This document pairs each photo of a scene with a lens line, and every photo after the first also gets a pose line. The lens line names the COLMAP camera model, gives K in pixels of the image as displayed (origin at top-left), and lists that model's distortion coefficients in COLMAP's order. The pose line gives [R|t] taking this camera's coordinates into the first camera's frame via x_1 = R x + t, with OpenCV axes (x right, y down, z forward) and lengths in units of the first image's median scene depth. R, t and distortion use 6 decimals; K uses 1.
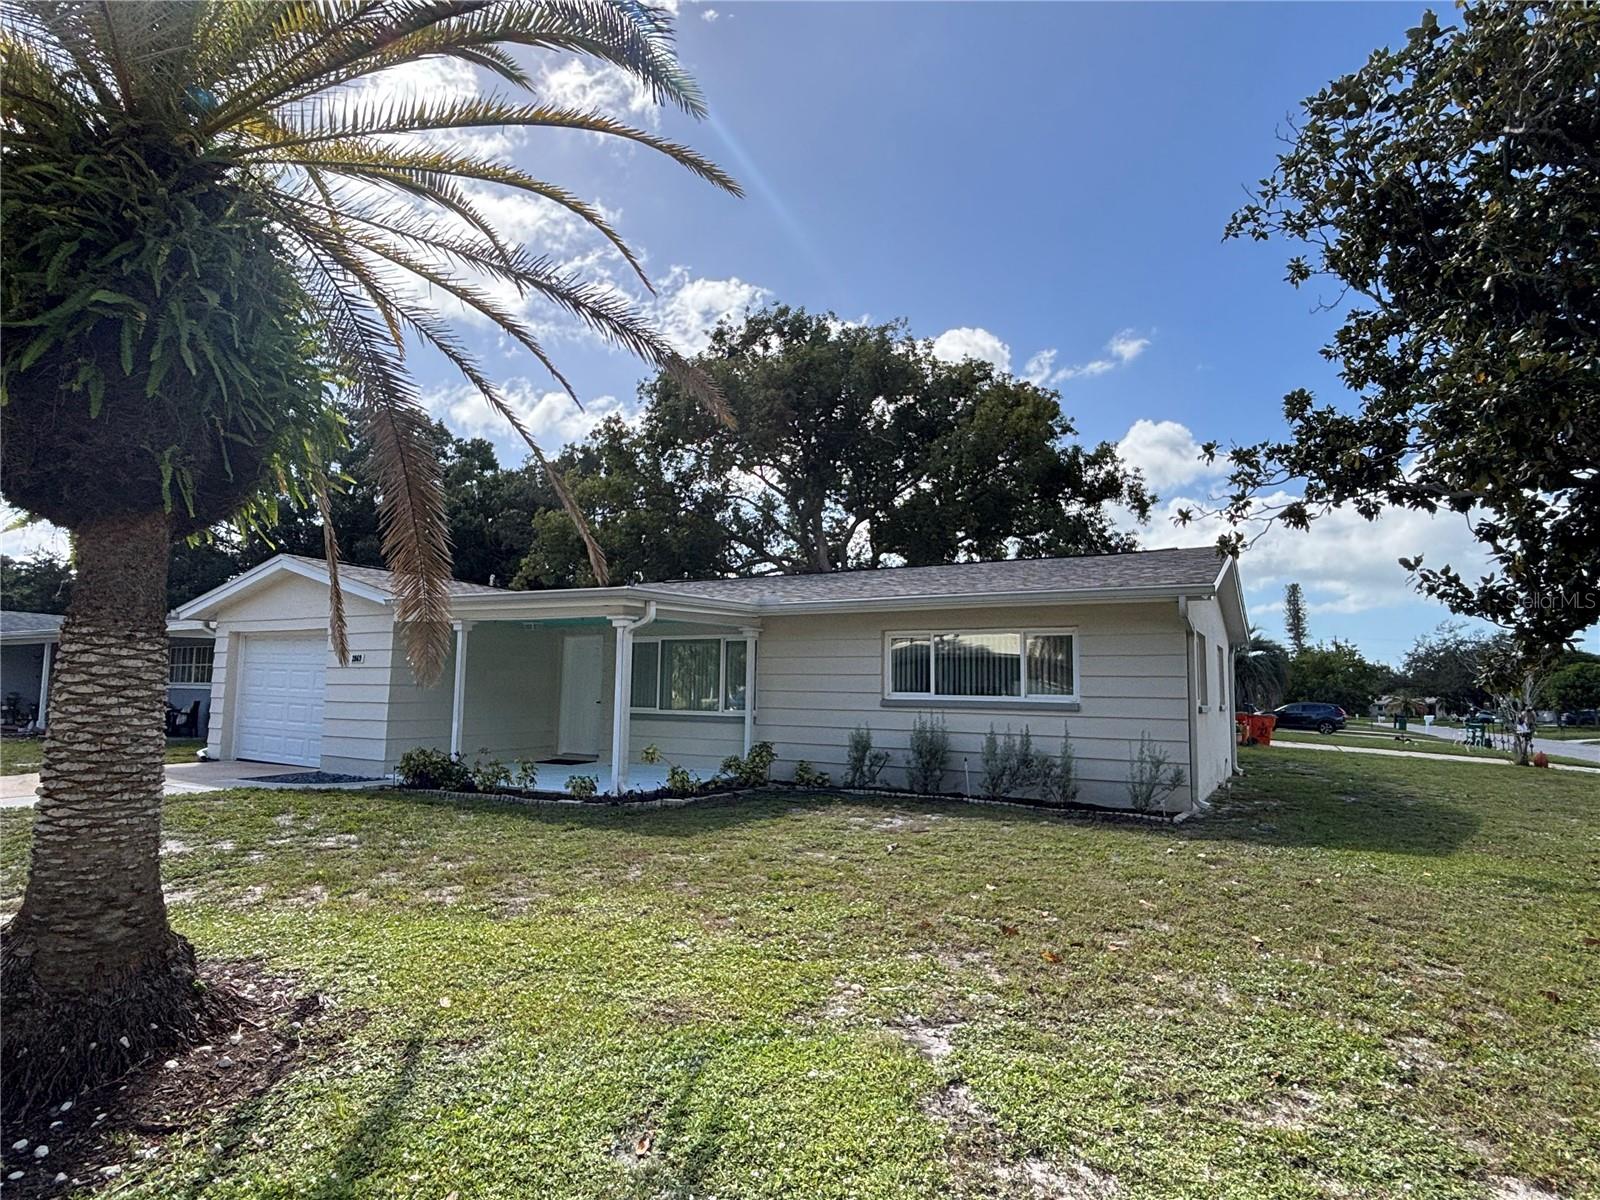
lens RADIAL K [[851.8, 0, 800.0], [0, 851.8, 600.0], [0, 0, 1]] dist [-0.024970, -0.000086]
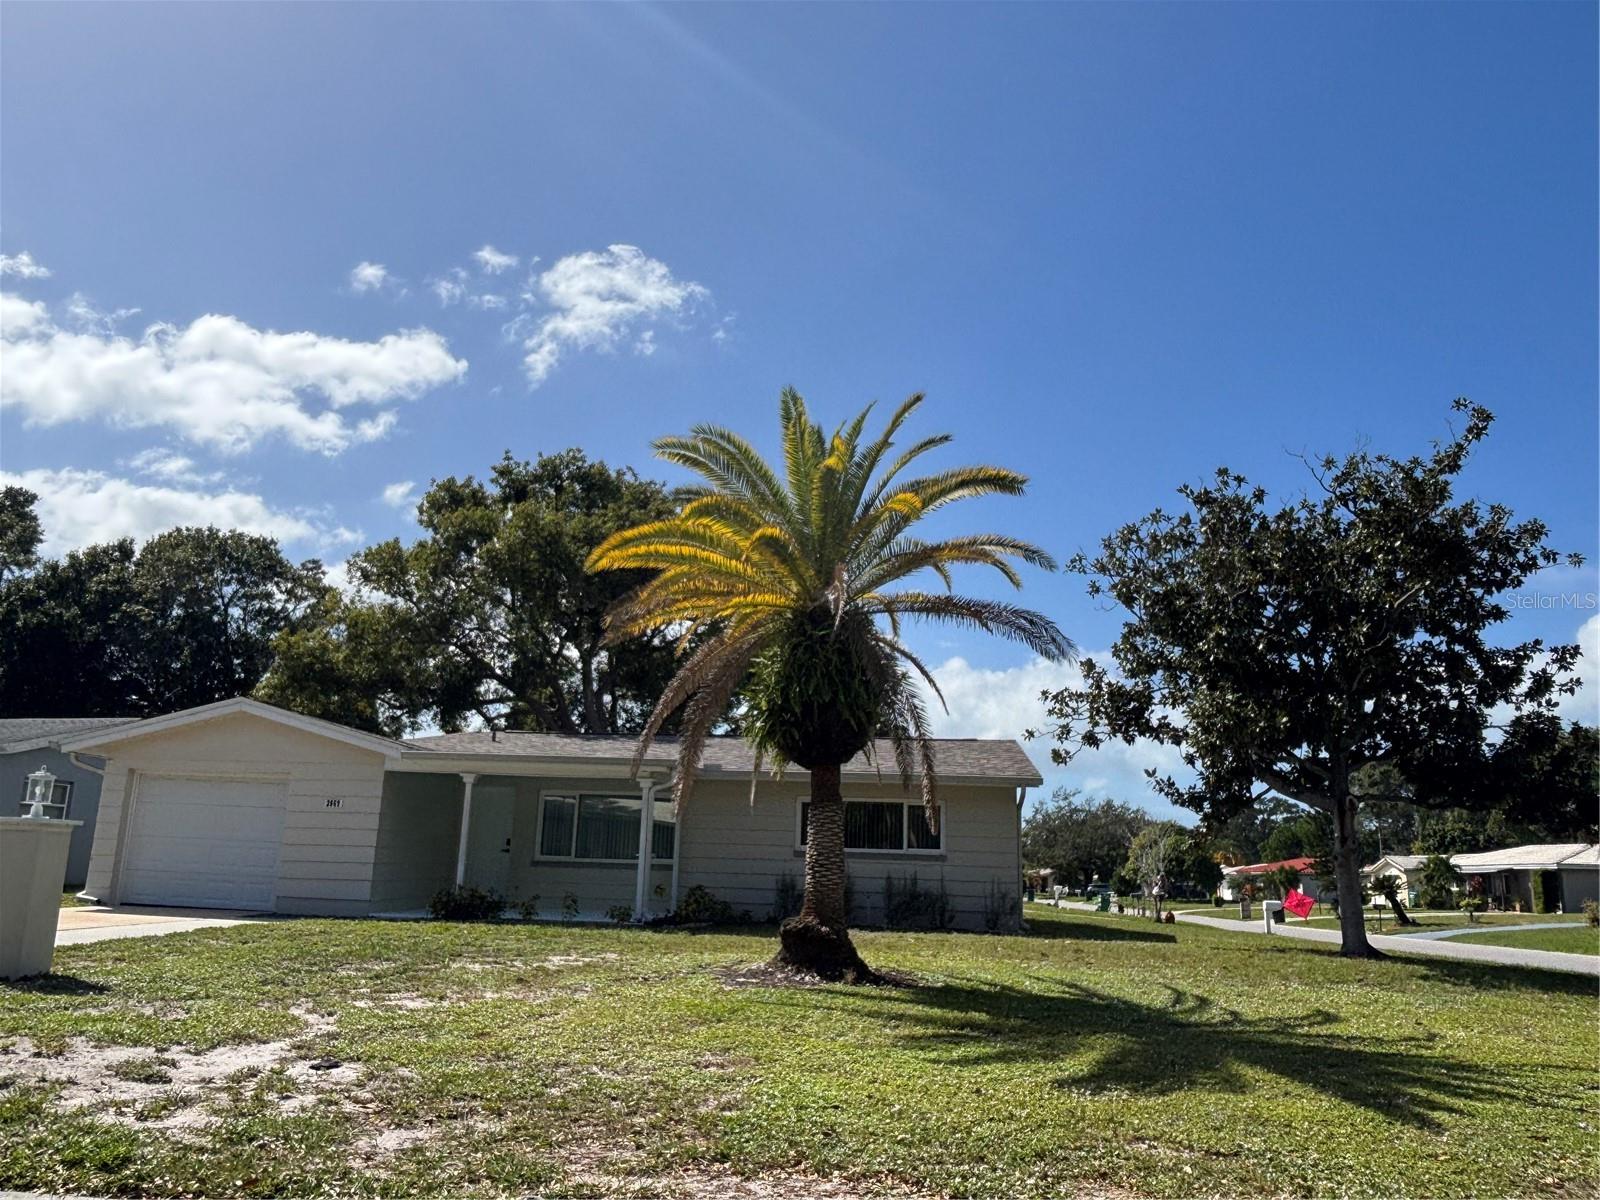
lens RADIAL K [[1060.6, 0, 800.0], [0, 1060.6, 600.0], [0, 0, 1]] dist [-0.001592, -0.000036]
pose [[0.912207, 0.110489, 0.394550, -0.787953], [-0.059497, 0.988468, -0.139250, -0.048587], [-0.405386, 0.103551, 0.908262, -0.680452]]
